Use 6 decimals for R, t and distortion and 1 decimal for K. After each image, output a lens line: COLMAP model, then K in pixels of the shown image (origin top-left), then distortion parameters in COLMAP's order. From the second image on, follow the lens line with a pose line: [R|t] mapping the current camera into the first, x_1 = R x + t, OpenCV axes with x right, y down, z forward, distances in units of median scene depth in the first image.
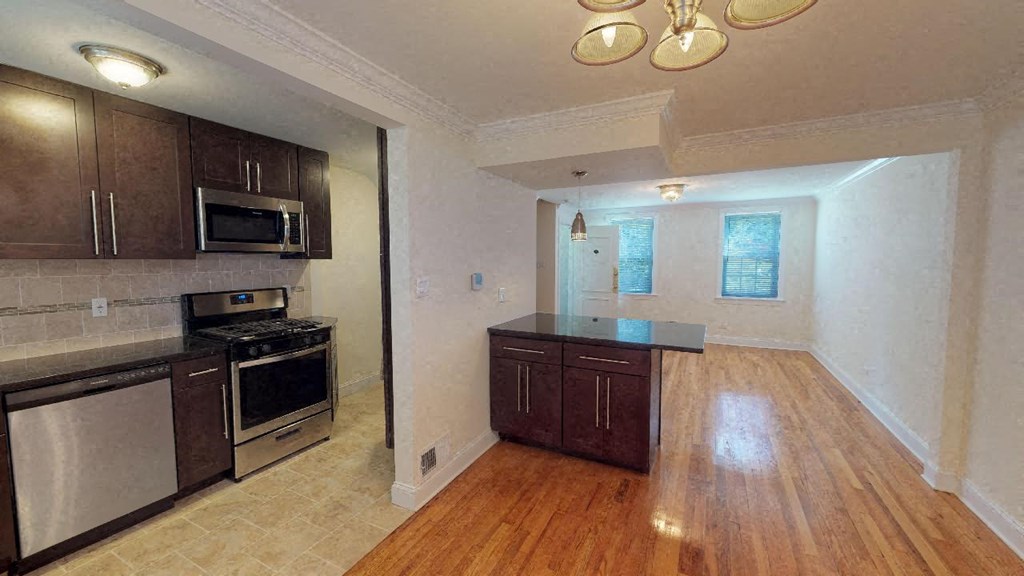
lens RADIAL K [[389.9, 0, 504.7], [0, 389.9, 287.2], [0, 0, 1]] dist [0.001793, 0.000039]
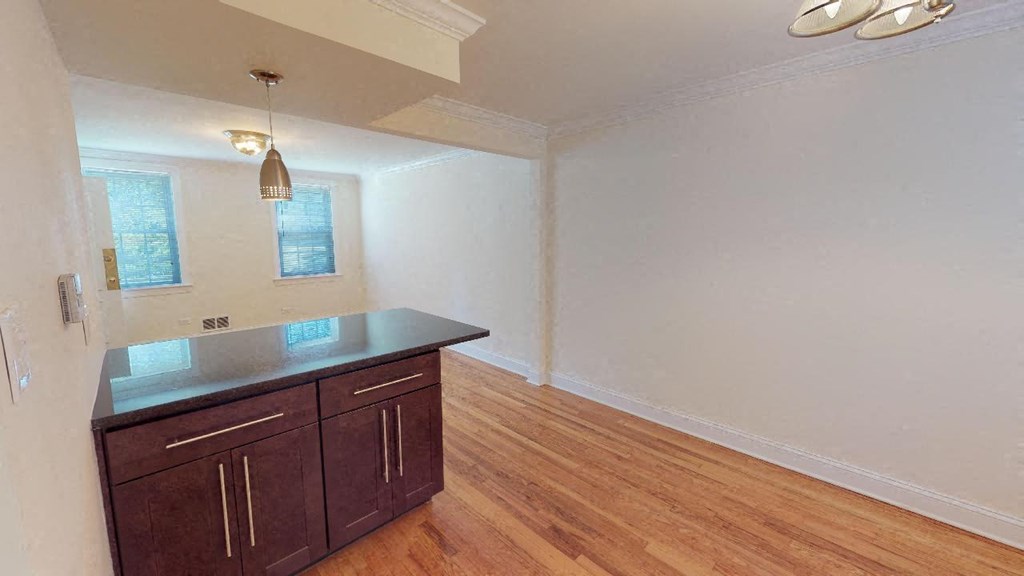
lens RADIAL K [[389.9, 0, 515.1], [0, 389.9, 283.2], [0, 0, 1]] dist [0.001793, 0.000039]
pose [[0.295786, -0.118489, 0.947877, -0.154457], [0.071479, 0.992241, 0.101730, -0.019443], [-0.952576, 0.037664, 0.301960, 0.303866]]
